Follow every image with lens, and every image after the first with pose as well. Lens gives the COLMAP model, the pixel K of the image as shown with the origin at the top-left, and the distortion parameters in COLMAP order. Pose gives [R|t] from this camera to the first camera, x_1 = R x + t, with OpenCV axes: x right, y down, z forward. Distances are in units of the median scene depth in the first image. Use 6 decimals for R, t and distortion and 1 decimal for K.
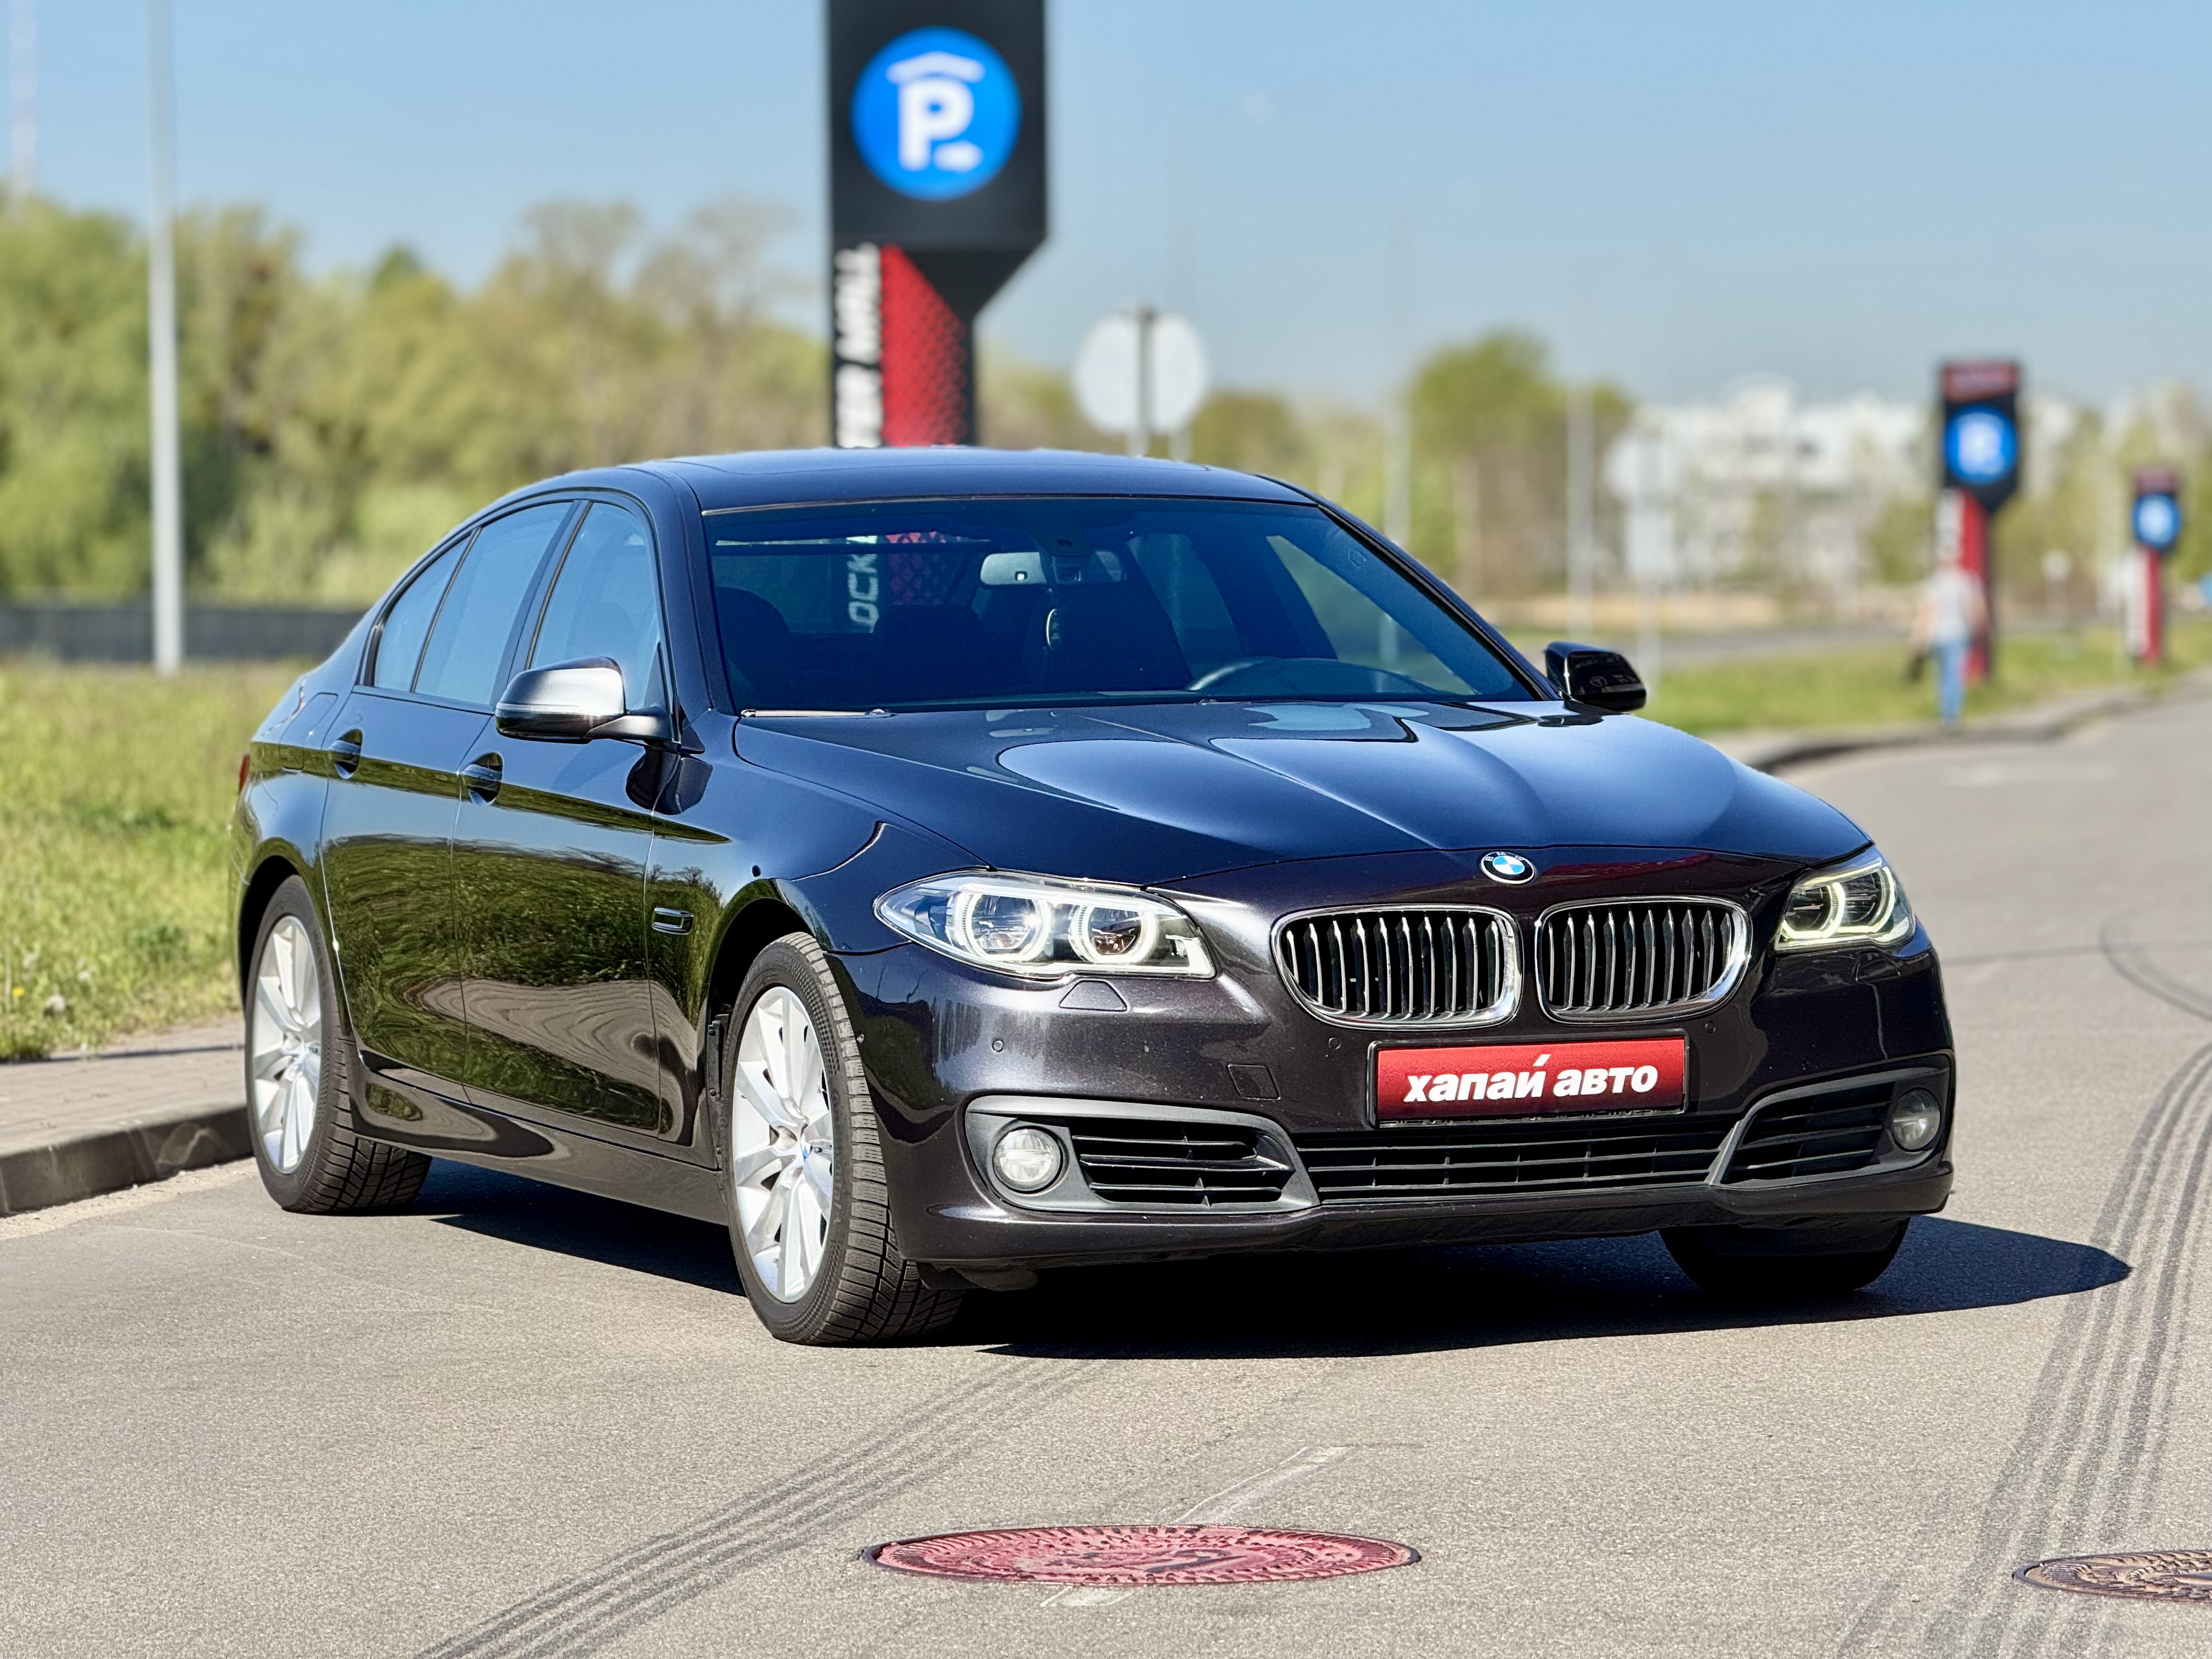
lens RADIAL K [[7702.6, 0, 1106.0], [0, 7702.6, 829.5], [0, 0, 1]] dist [0.283018, -0.674237]
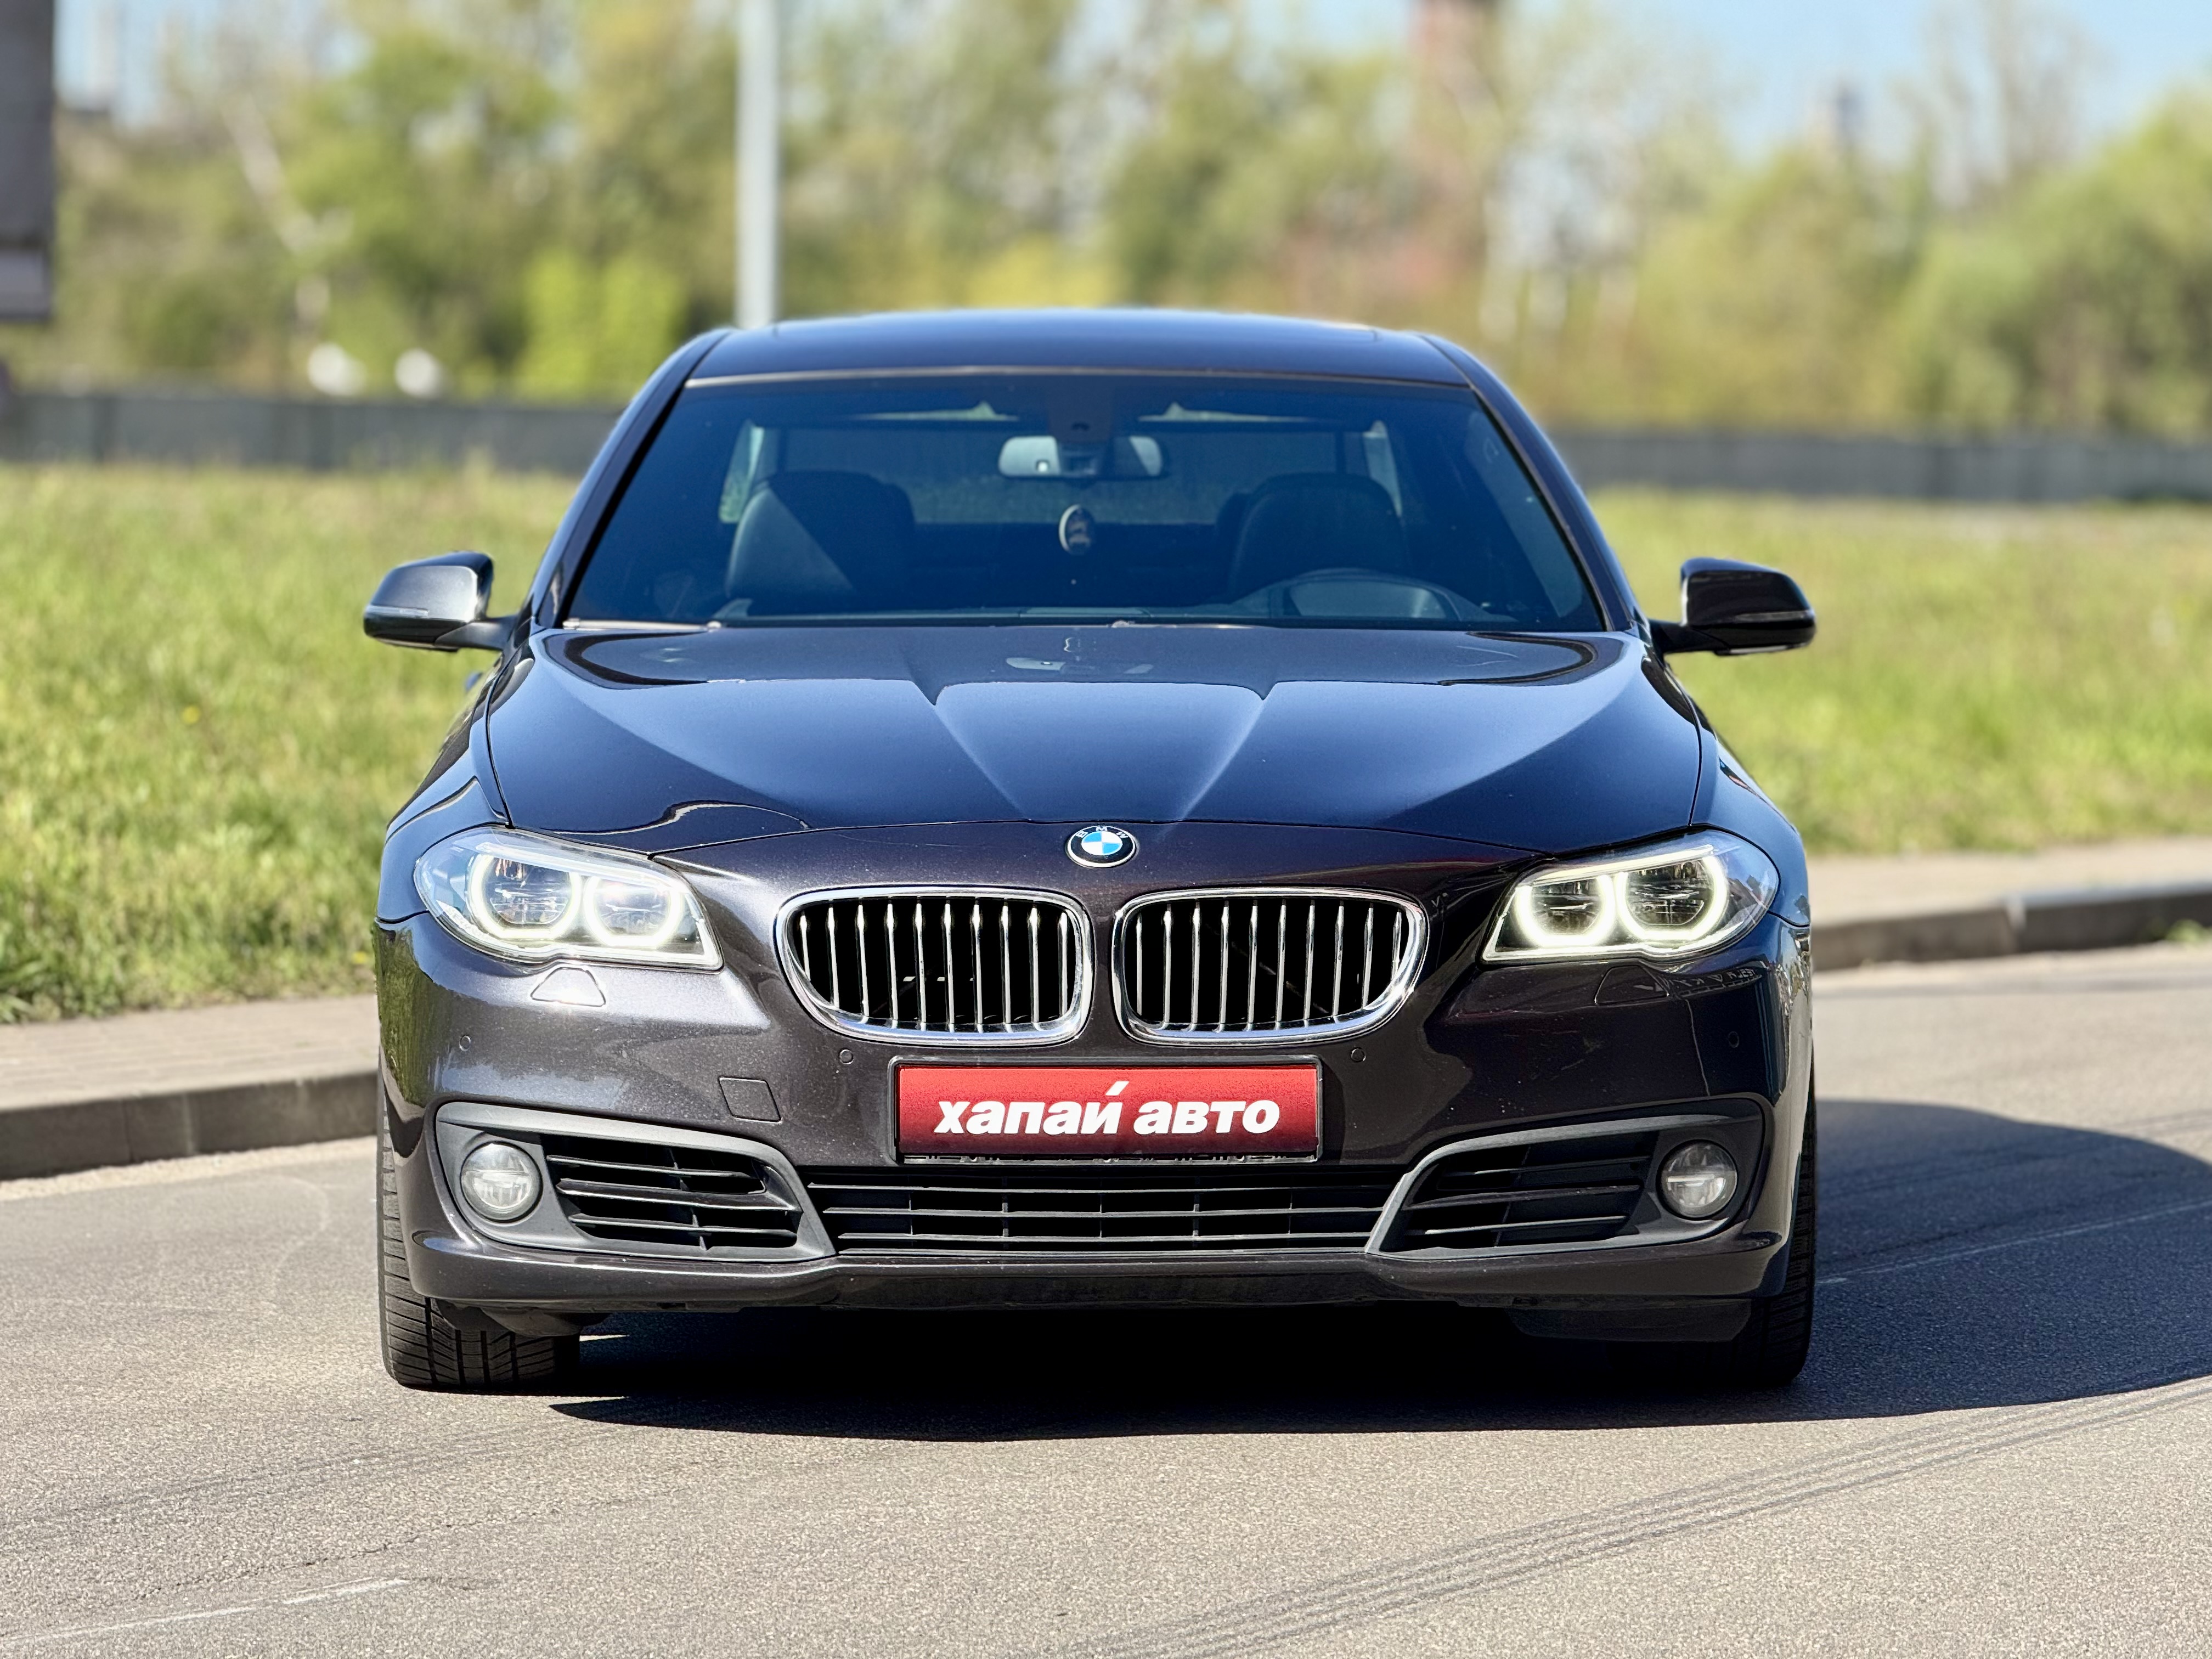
lens RADIAL K [[7702.6, 0, 1106.0], [0, 7702.6, 829.5], [0, 0, 1]] dist [0.283018, -0.674237]
pose [[0.939741, 0.034294, -0.340163, 0.326596], [-0.027048, 0.999295, 0.026021, -0.017753], [0.340816, -0.015252, 0.940006, 0.247208]]
